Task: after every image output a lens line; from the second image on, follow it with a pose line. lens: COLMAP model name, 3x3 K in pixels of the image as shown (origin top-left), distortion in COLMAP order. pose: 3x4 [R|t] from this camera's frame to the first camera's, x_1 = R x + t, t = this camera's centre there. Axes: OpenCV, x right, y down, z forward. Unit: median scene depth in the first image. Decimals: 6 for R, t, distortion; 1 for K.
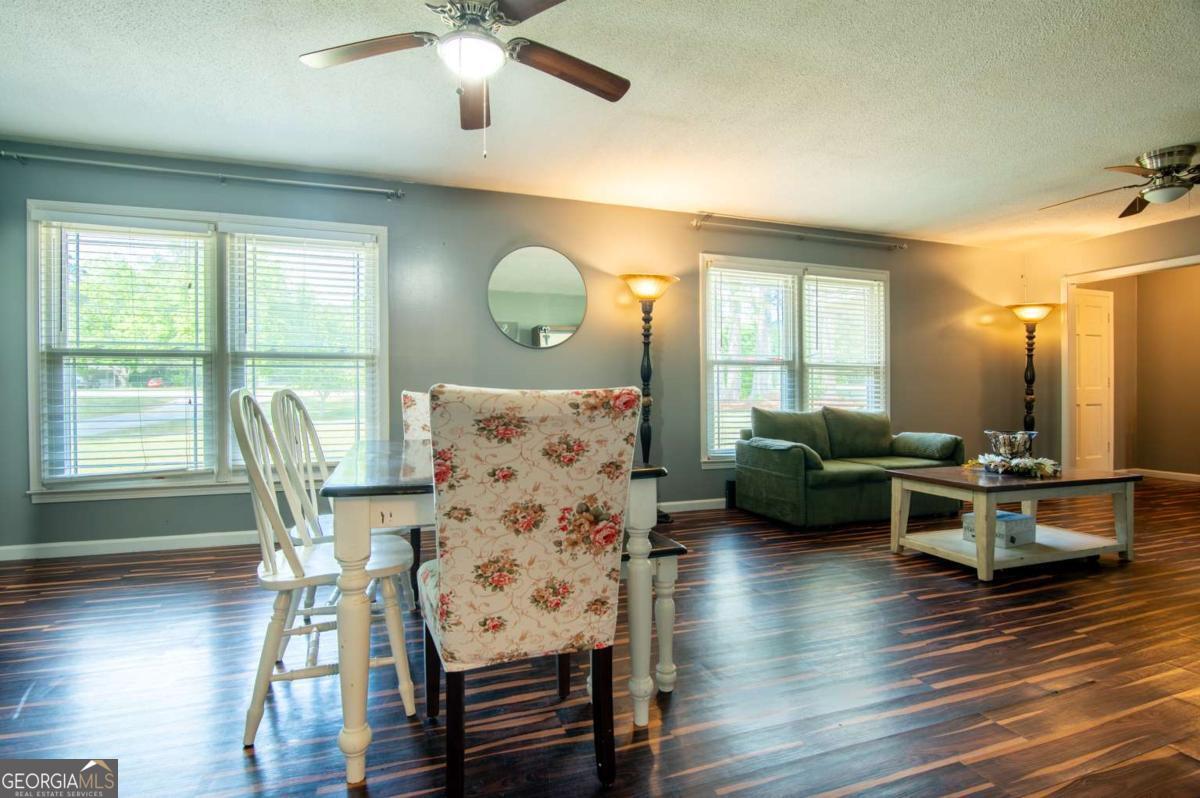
lens RADIAL K [[586.2, 0, 600.0], [0, 586.2, 399.0], [0, 0, 1]] dist [-0.023817, -0.000226]
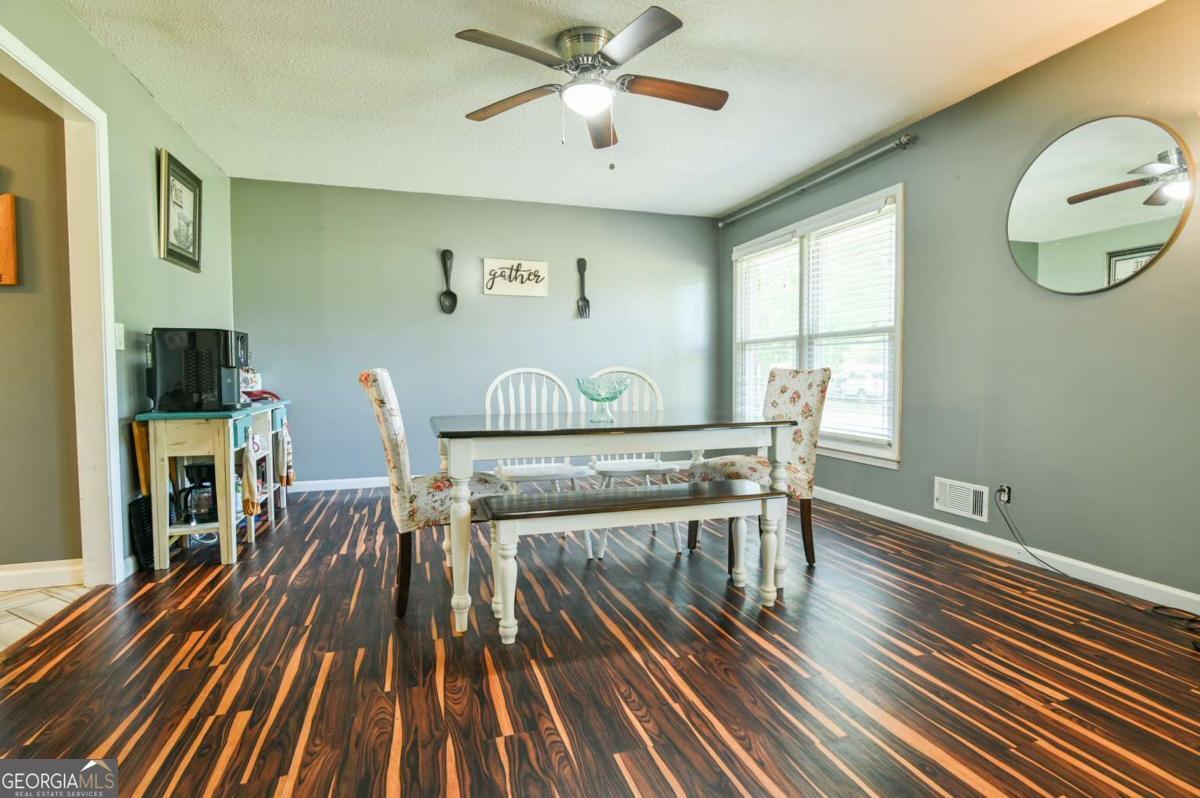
lens RADIAL K [[586.2, 0, 600.0], [0, 586.2, 399.0], [0, 0, 1]] dist [-0.023817, -0.000226]
pose [[-0.018756, 0.043213, -0.998890, 0.592487], [-0.004706, 0.999051, 0.043309, 0.002660], [0.999813, 0.005513, -0.018535, 0.593162]]
